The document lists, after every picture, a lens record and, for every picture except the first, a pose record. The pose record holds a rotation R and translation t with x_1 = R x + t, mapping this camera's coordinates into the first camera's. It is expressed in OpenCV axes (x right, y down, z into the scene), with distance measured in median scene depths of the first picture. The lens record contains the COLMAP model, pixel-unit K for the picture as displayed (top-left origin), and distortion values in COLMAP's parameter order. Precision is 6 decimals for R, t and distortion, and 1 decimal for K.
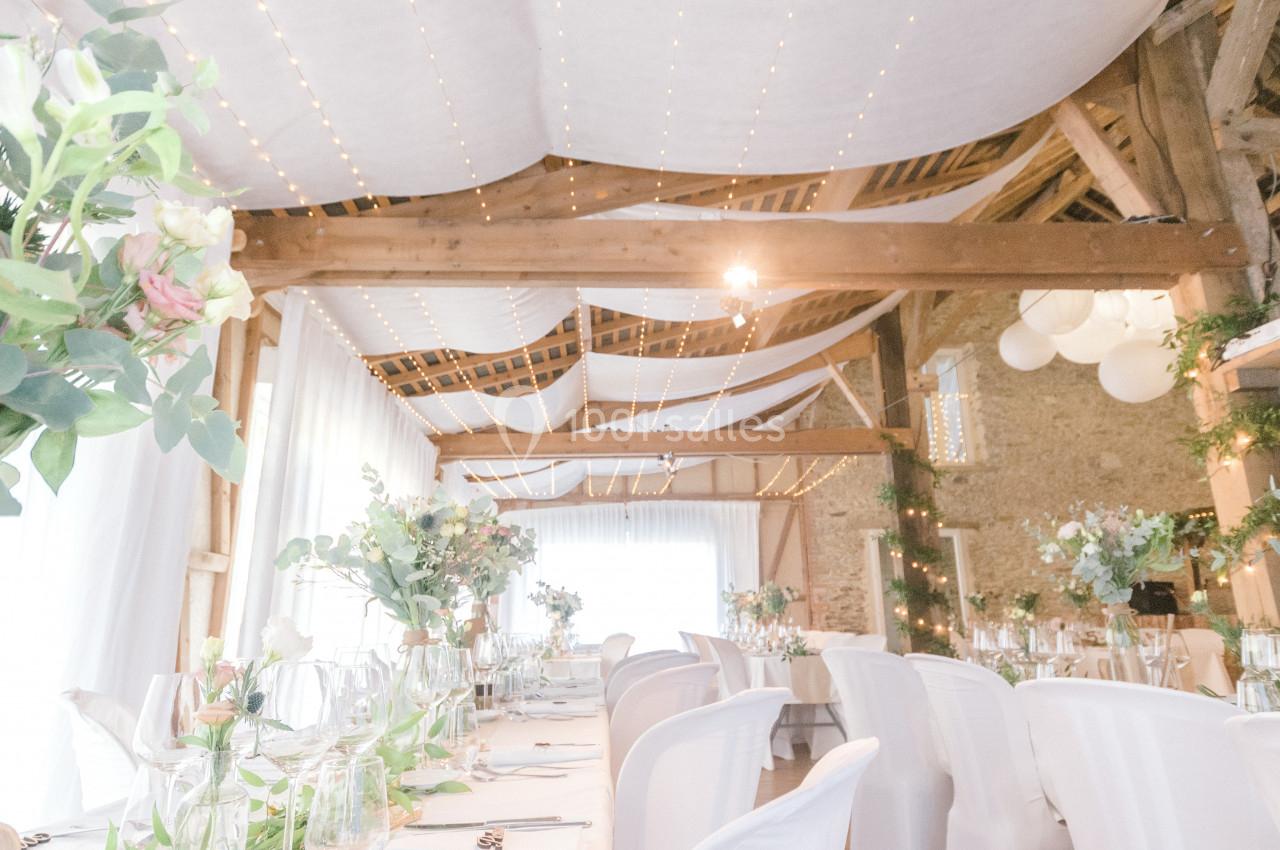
lens RADIAL K [[745.1, 0, 634.1], [0, 745.1, 431.0], [0, 0, 1]] dist [0.003731, -0.002246]
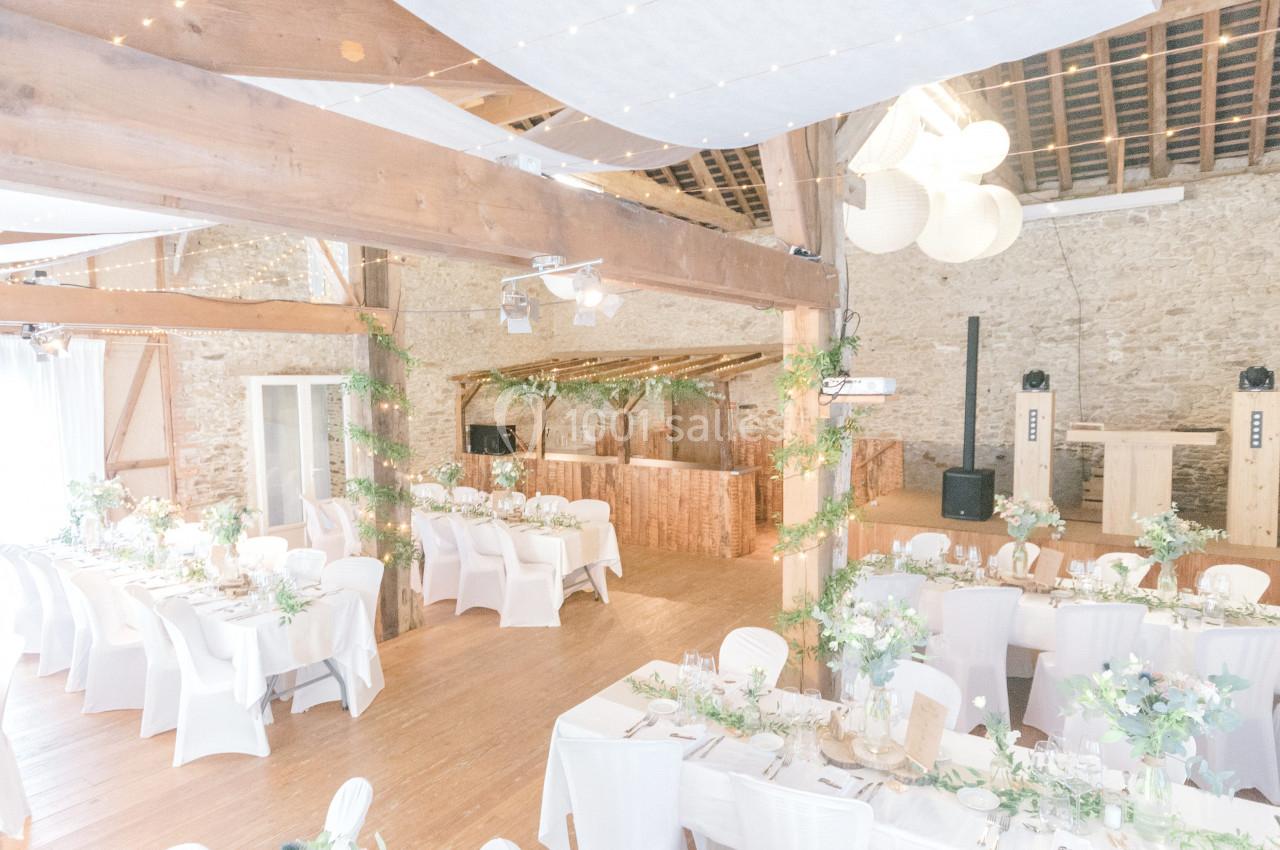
lens RADIAL K [[745.1, 0, 643.4], [0, 745.1, 432.9], [0, 0, 1]] dist [0.003731, -0.002246]
pose [[0.589692, -0.057970, 0.805545, -0.162837], [-0.193334, 0.958288, 0.210490, -0.105528], [-0.784146, -0.279863, 0.553887, 0.249638]]
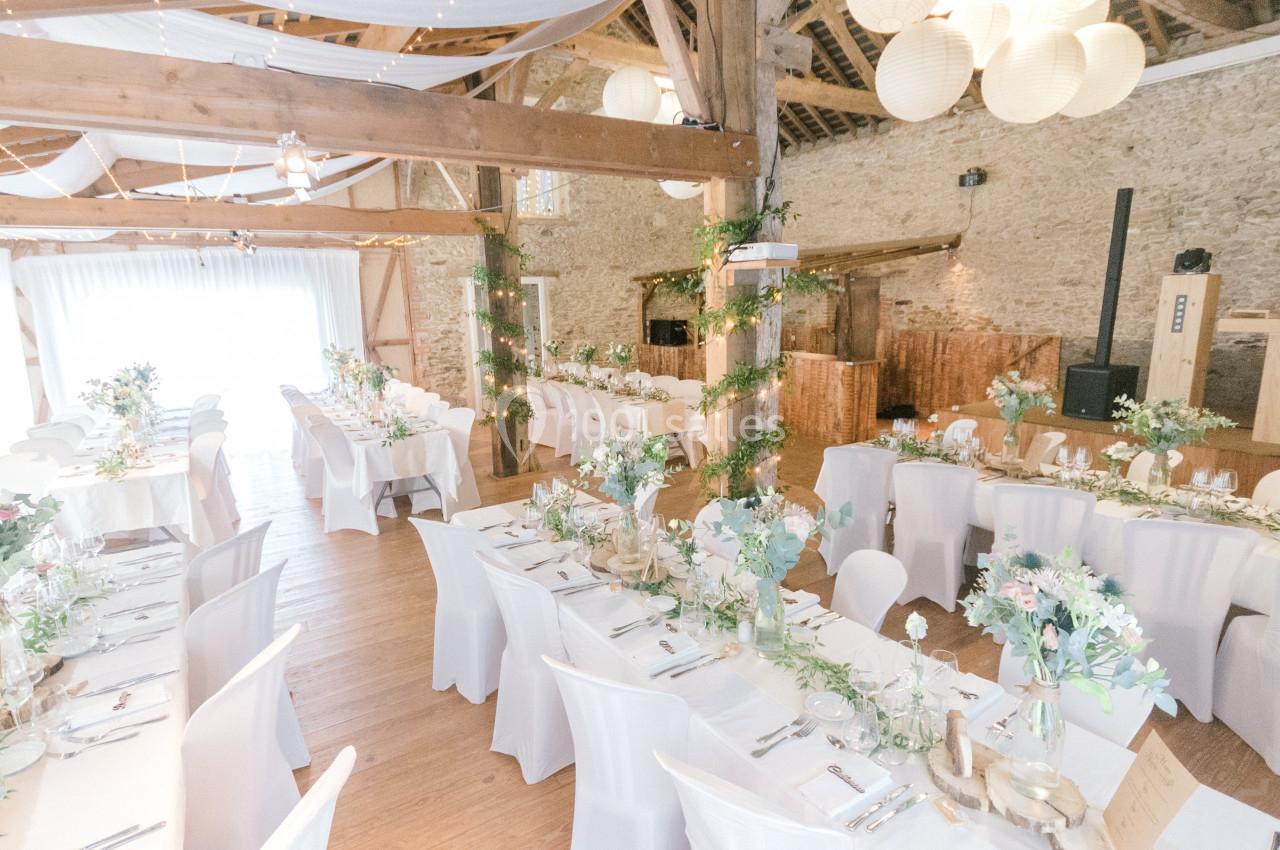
lens RADIAL K [[664.7, 0, 640.9], [0, 664.7, 433.7], [0, 0, 1]] dist [0.004103, 0.000236]
pose [[0.858387, -0.115174, 0.499907, 0.027799], [-0.111614, 0.909199, 0.401122, -0.121676], [-0.500714, -0.400115, 0.767590, 0.039106]]
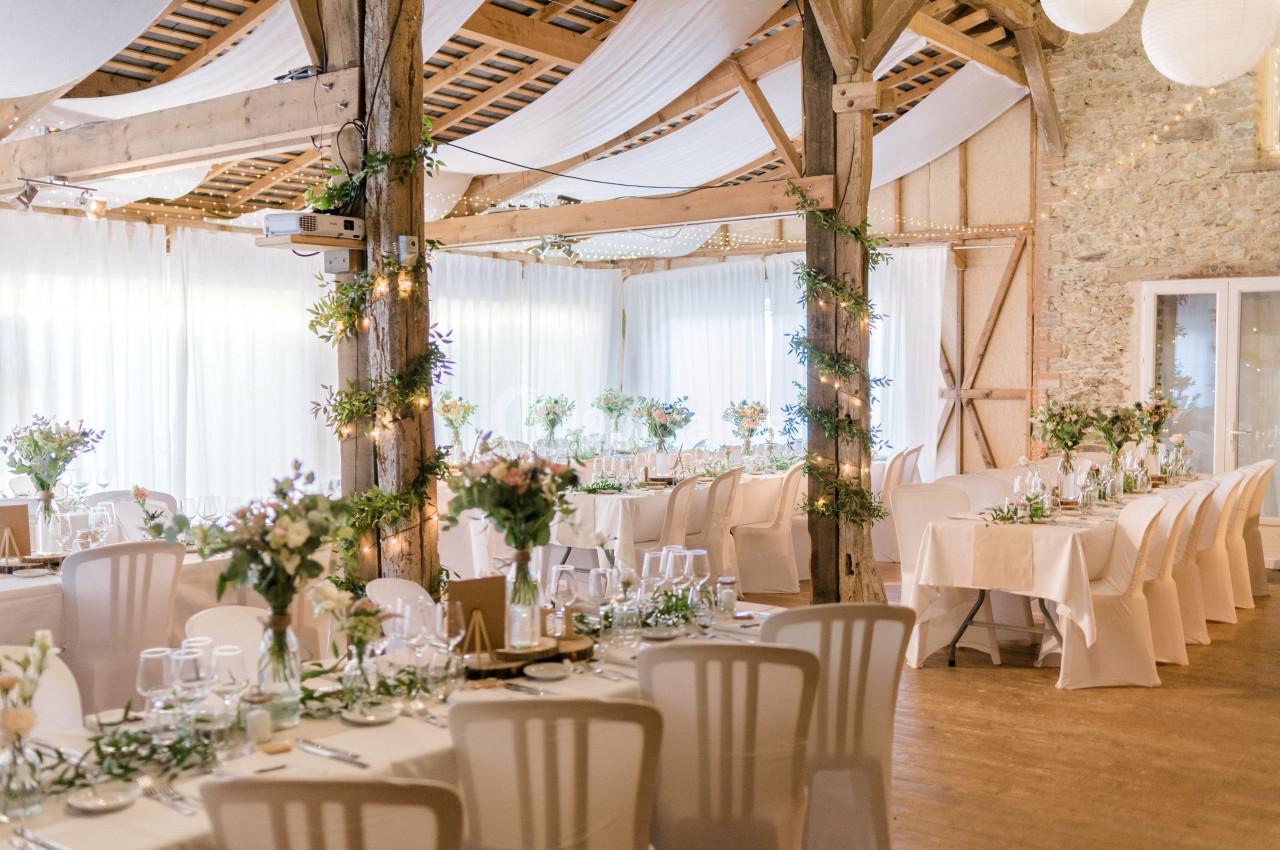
lens RADIAL K [[1260.8, 0, 634.4], [0, 1260.8, 424.7], [0, 0, 1]] dist [0.002950, 0.000000]
pose [[0.774275, 0.041407, -0.631494, 0.951592], [0.149783, 0.957516, 0.246432, -0.092846], [0.614869, -0.285393, 0.735178, 0.013217]]
